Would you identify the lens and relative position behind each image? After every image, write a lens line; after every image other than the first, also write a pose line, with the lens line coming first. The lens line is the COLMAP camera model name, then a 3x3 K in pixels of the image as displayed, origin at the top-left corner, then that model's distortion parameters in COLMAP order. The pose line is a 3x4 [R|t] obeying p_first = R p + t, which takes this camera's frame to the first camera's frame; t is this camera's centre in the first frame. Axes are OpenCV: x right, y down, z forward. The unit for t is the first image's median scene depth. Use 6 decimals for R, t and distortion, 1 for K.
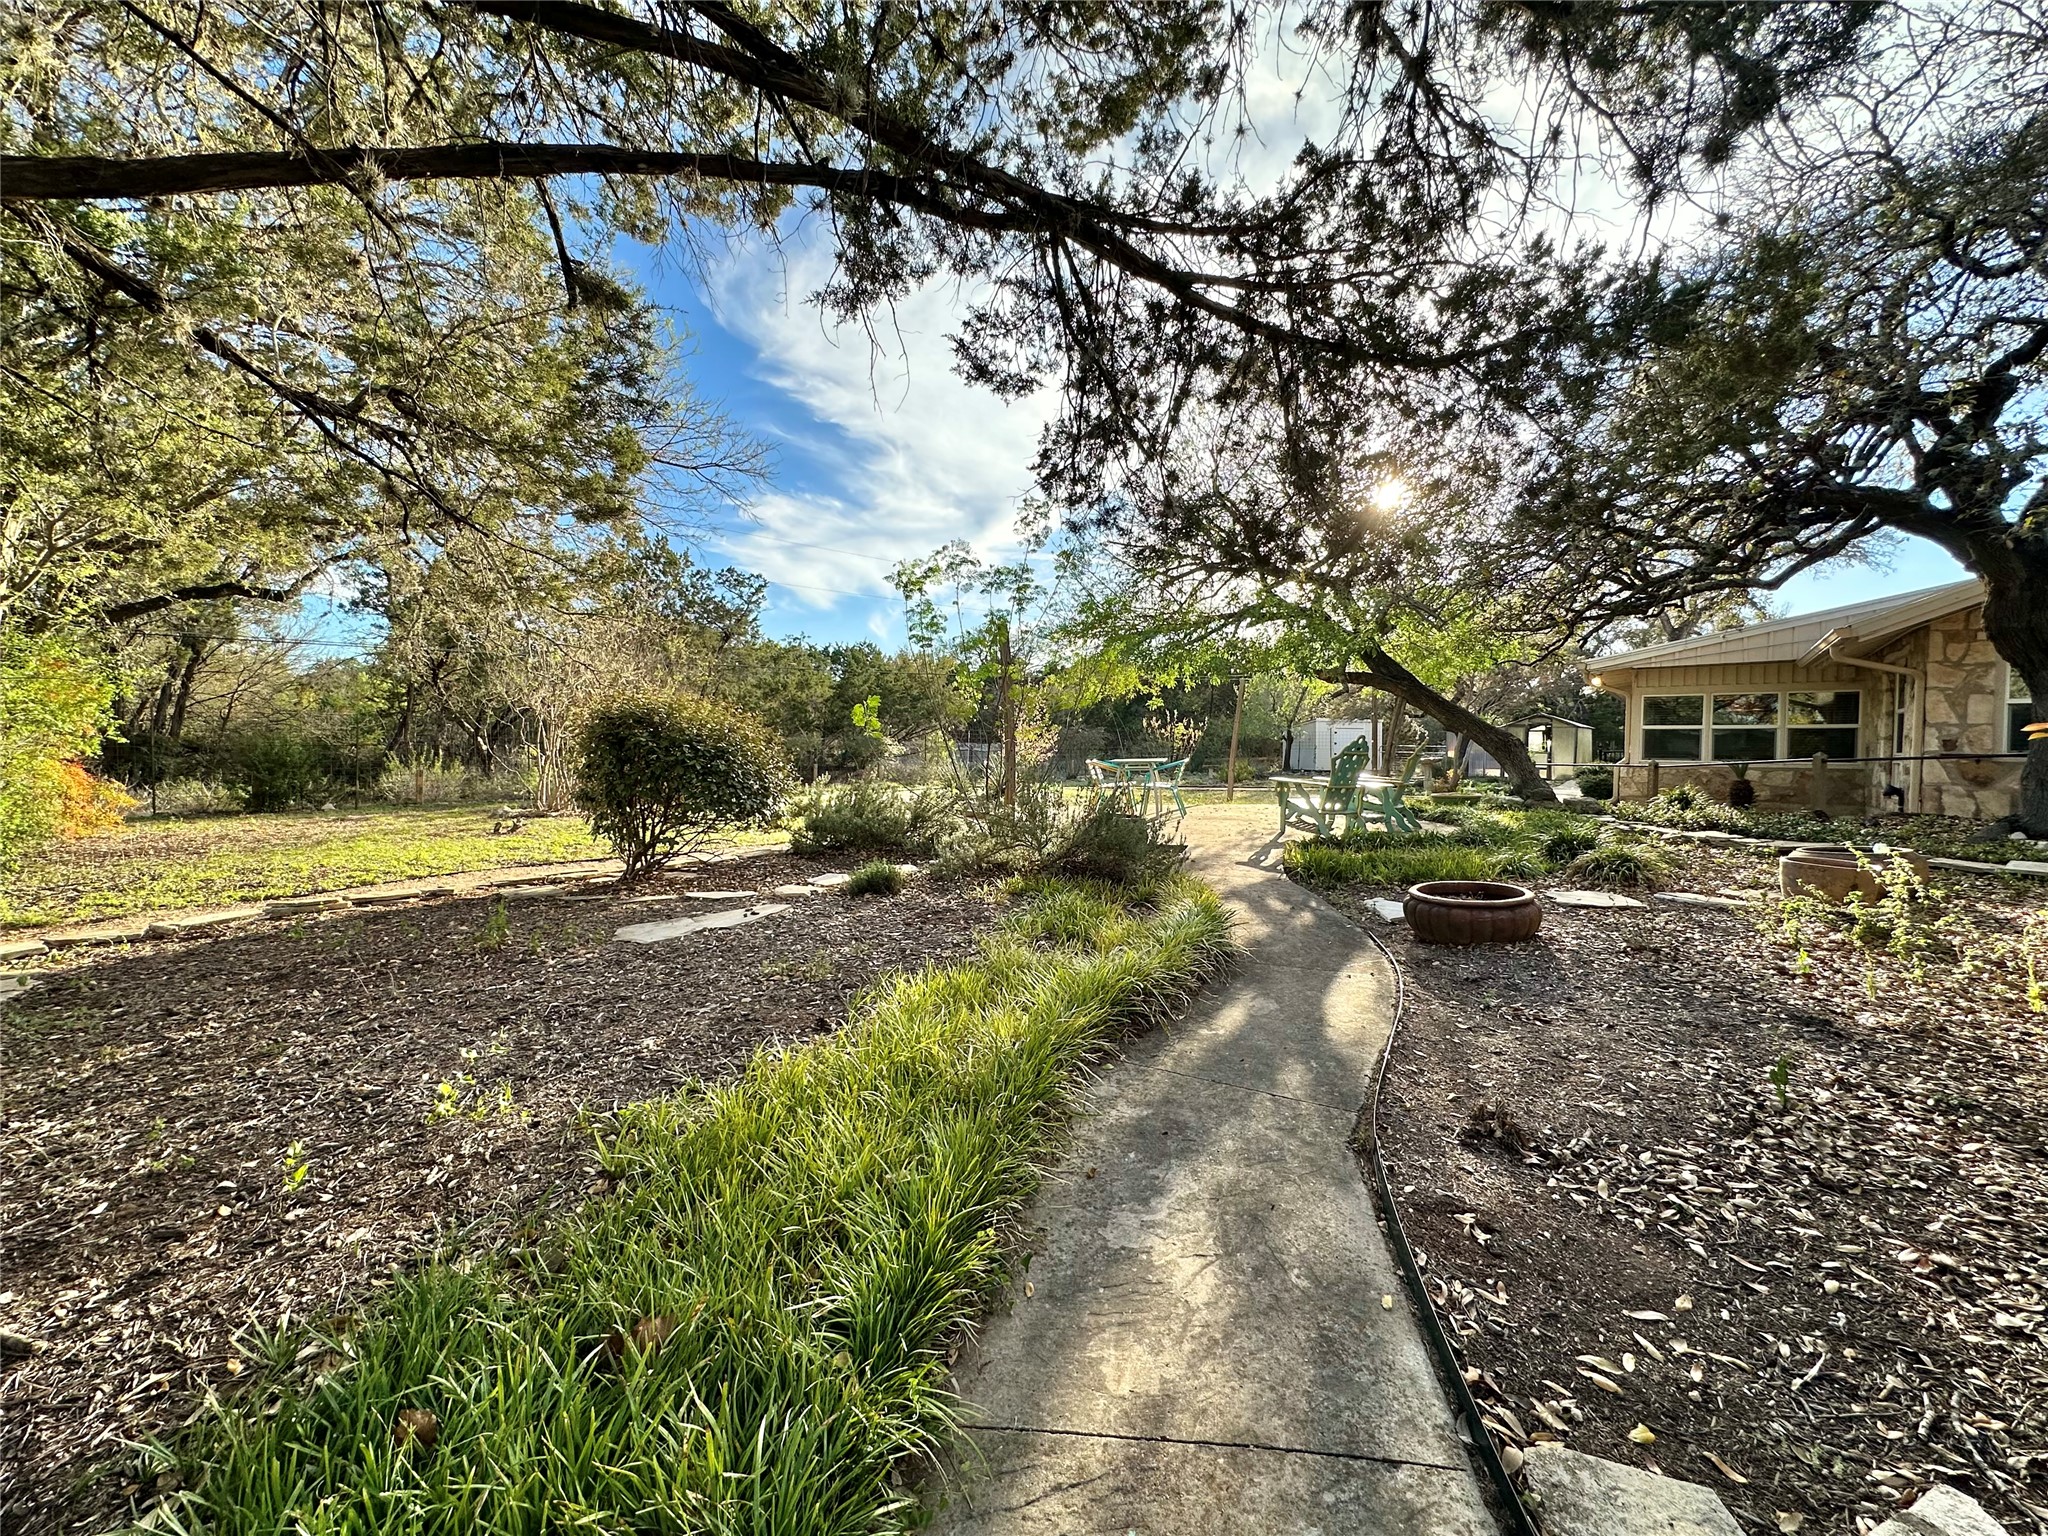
lens RADIAL K [[825.8, 0, 1026.7], [0, 825.8, 773.3], [0, 0, 1]] dist [-0.006260, 0.001416]
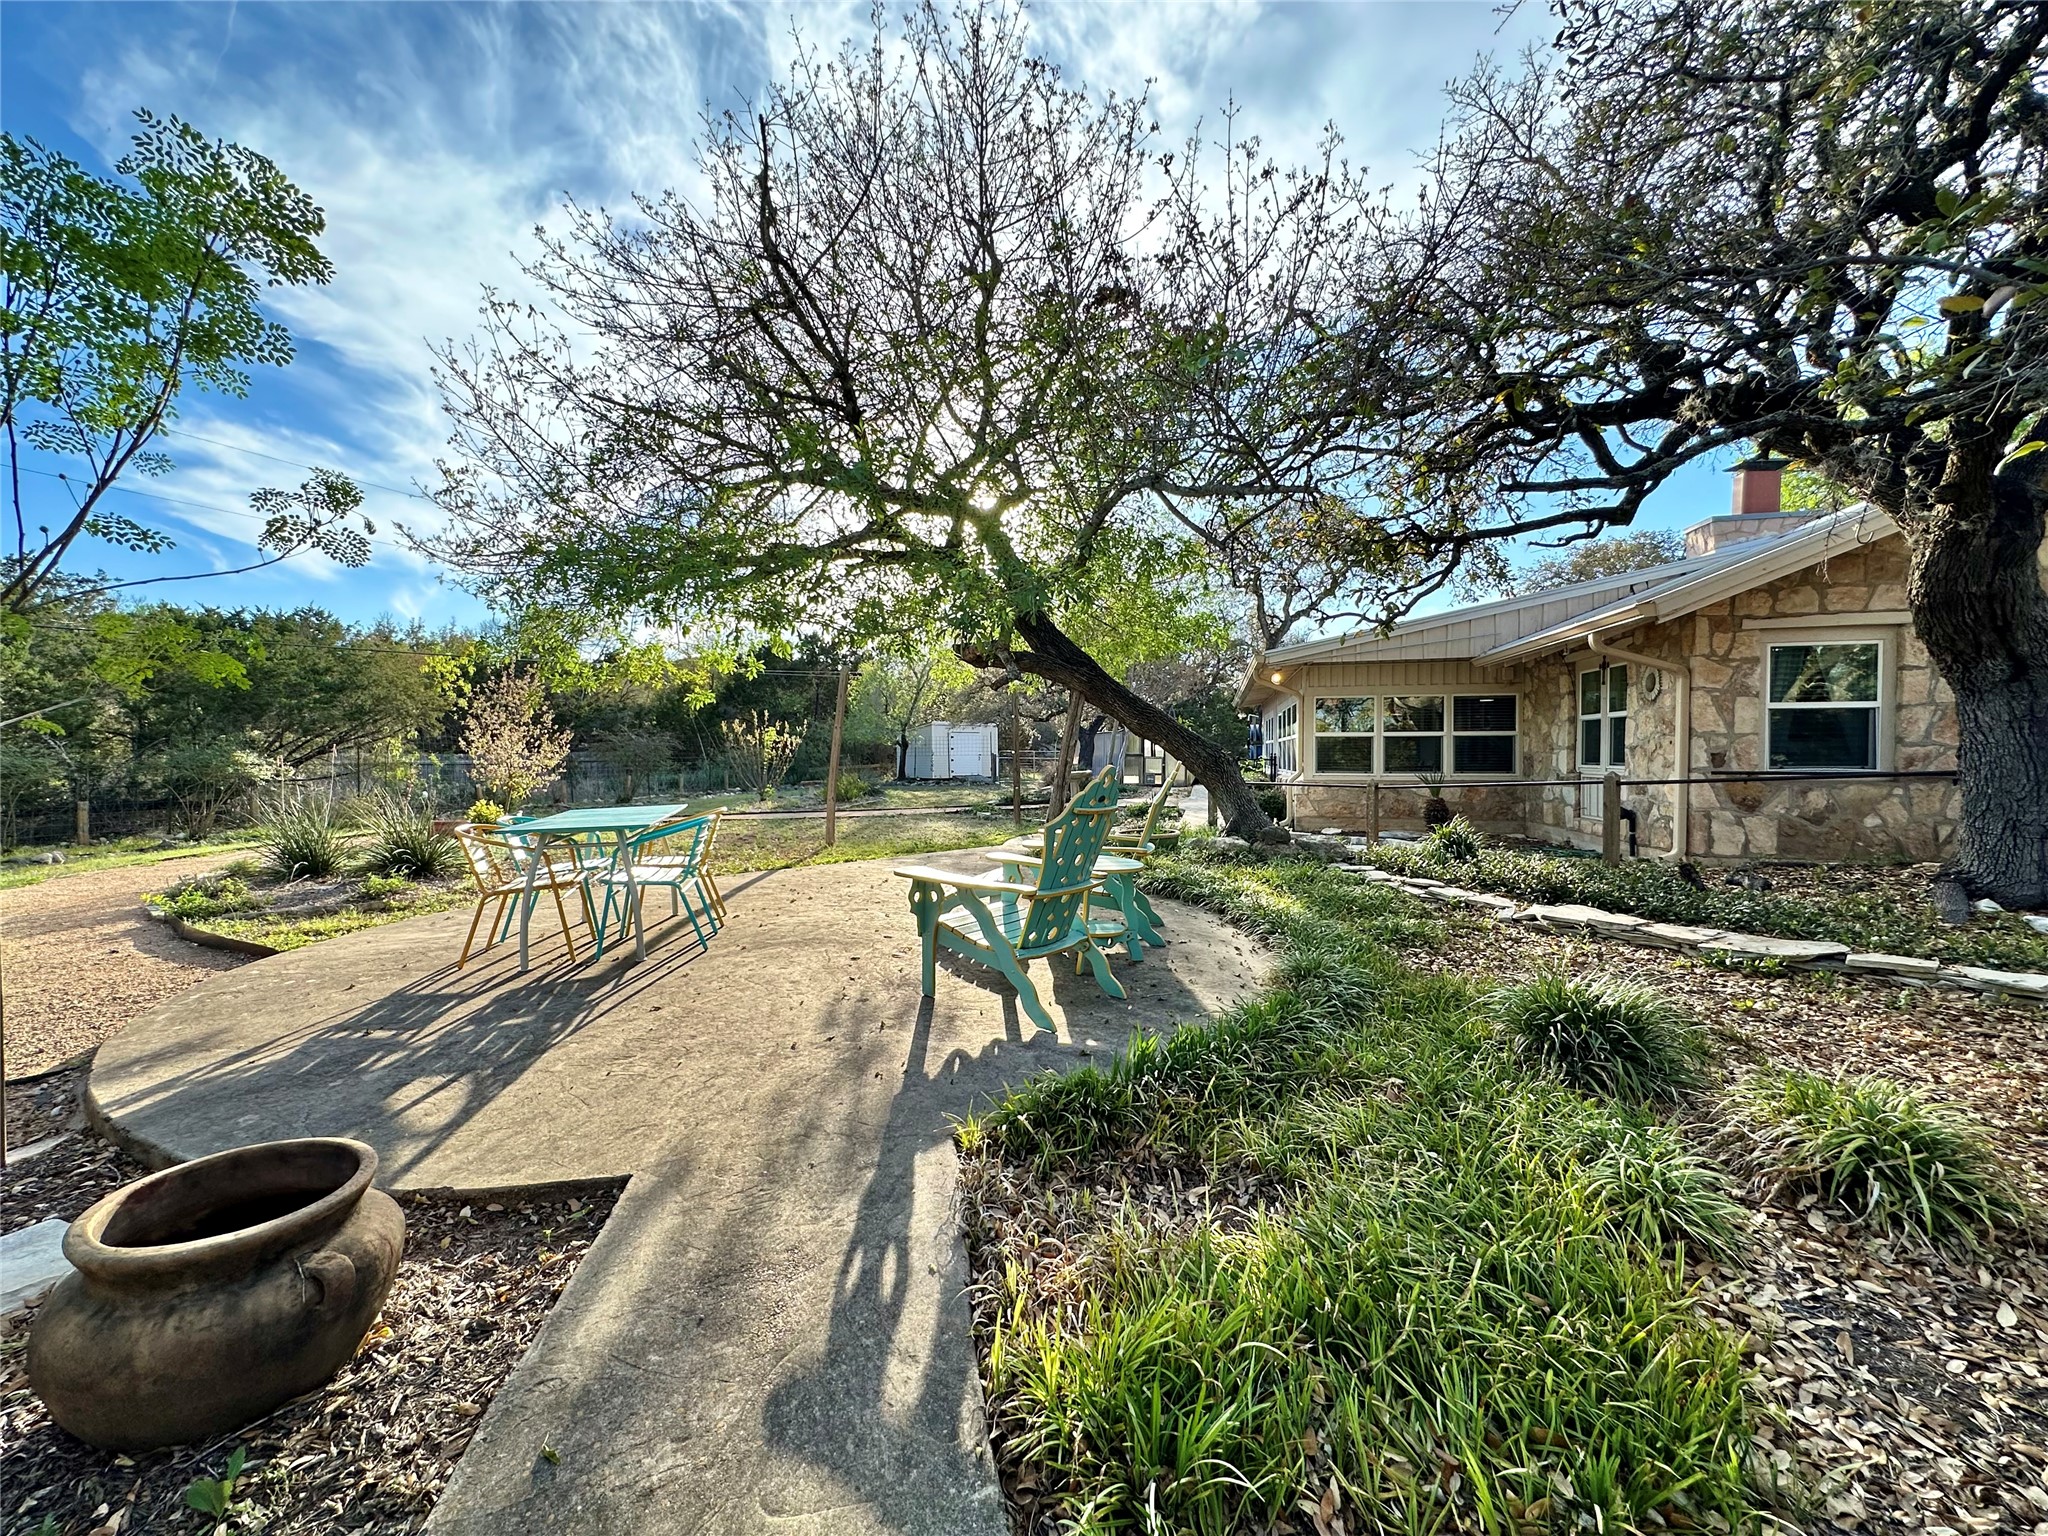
lens RADIAL K [[825.8, 0, 1029.2], [0, 825.8, 774.1], [0, 0, 1]] dist [-0.006260, 0.001416]
pose [[0.893078, -0.021995, 0.449364, 0.101296], [0.023304, 0.999725, 0.002617, -0.024957], [-0.449298, 0.008135, 0.893345, 0.382309]]
